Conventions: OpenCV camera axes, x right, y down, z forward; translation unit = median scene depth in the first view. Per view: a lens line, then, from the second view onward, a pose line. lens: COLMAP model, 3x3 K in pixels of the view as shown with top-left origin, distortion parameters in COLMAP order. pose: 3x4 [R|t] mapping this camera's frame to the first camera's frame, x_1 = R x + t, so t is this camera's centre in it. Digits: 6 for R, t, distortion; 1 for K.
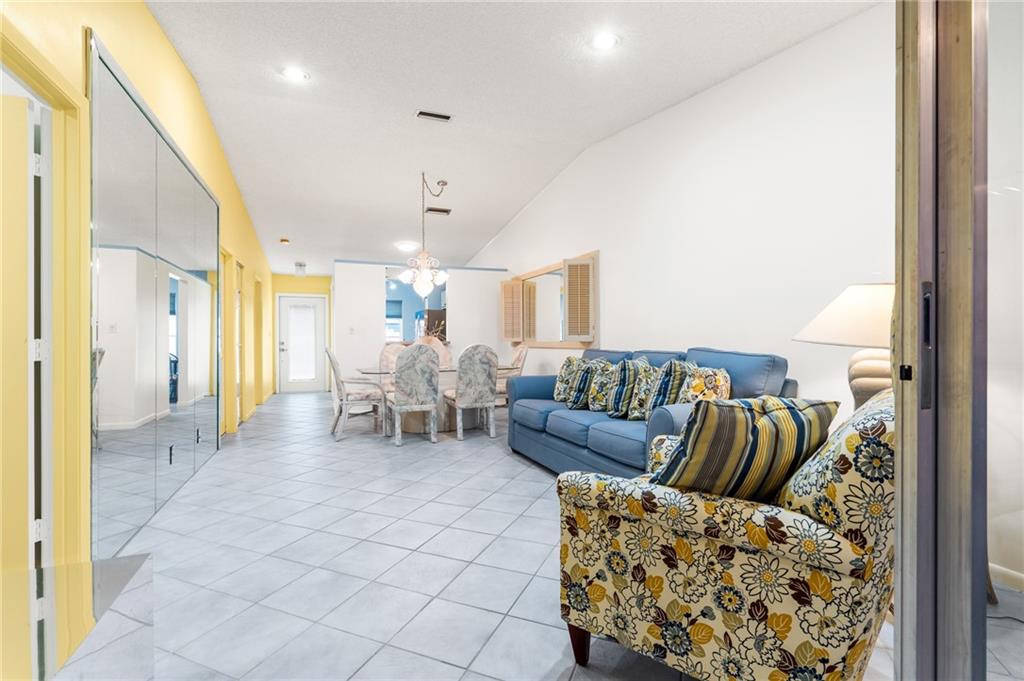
lens RADIAL K [[464.6, 0, 512.0], [0, 464.6, 340.5], [0, 0, 1]] dist [-0.001874, 0.000951]
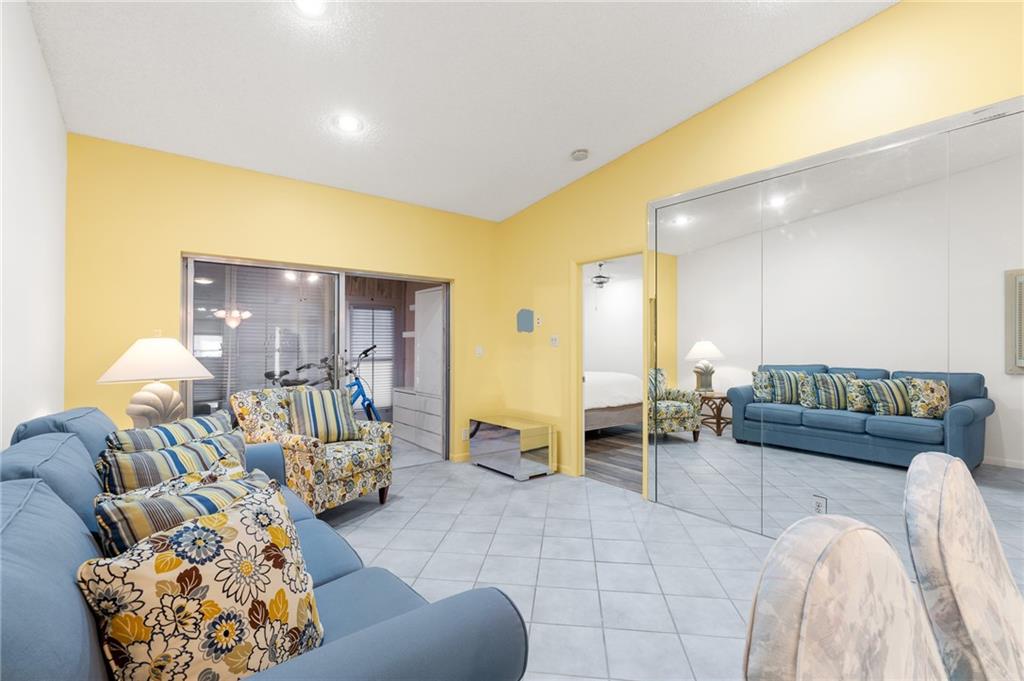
lens RADIAL K [[461.6, 0, 513.2], [0, 461.6, 343.4], [0, 0, 1]] dist [-0.004170, 0.000129]
pose [[-0.962690, -0.001117, -0.270603, 0.046791], [-0.000716, 0.999998, -0.001578, -0.042123], [0.270605, -0.001325, -0.962690, 1.091360]]
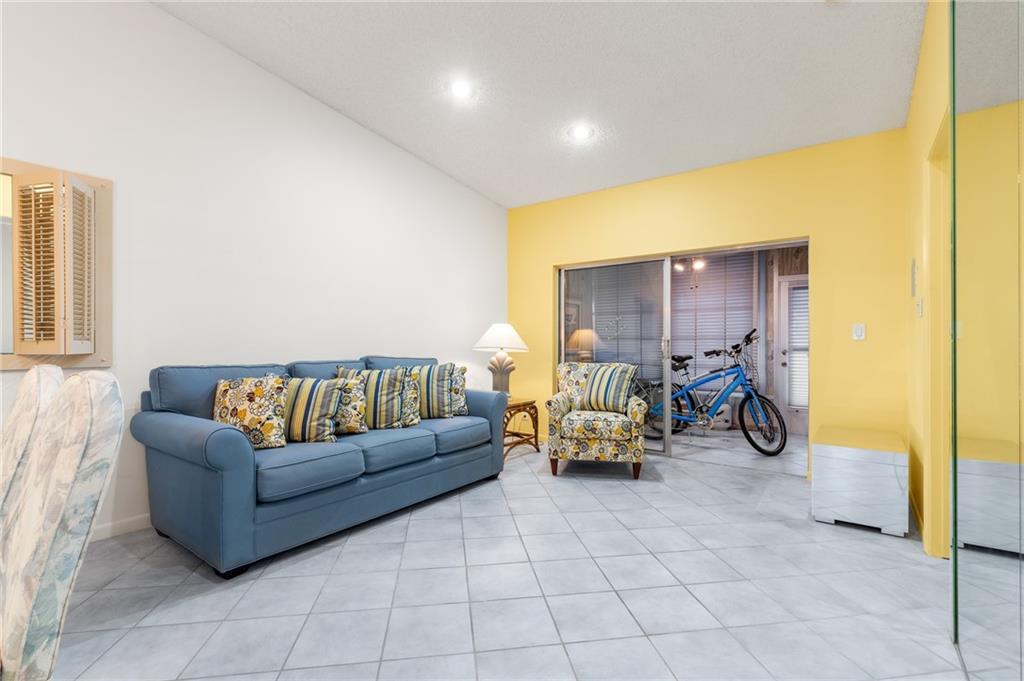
lens RADIAL K [[464.6, 0, 516.3], [0, 464.6, 344.5], [0, 0, 1]] dist [-0.002790, 0.000206]
pose [[-0.520209, 0.004044, 0.854029, -0.507840], [0.002408, 0.999992, -0.003268, -0.004343], [-0.854035, 0.000357, -0.520215, 0.882269]]
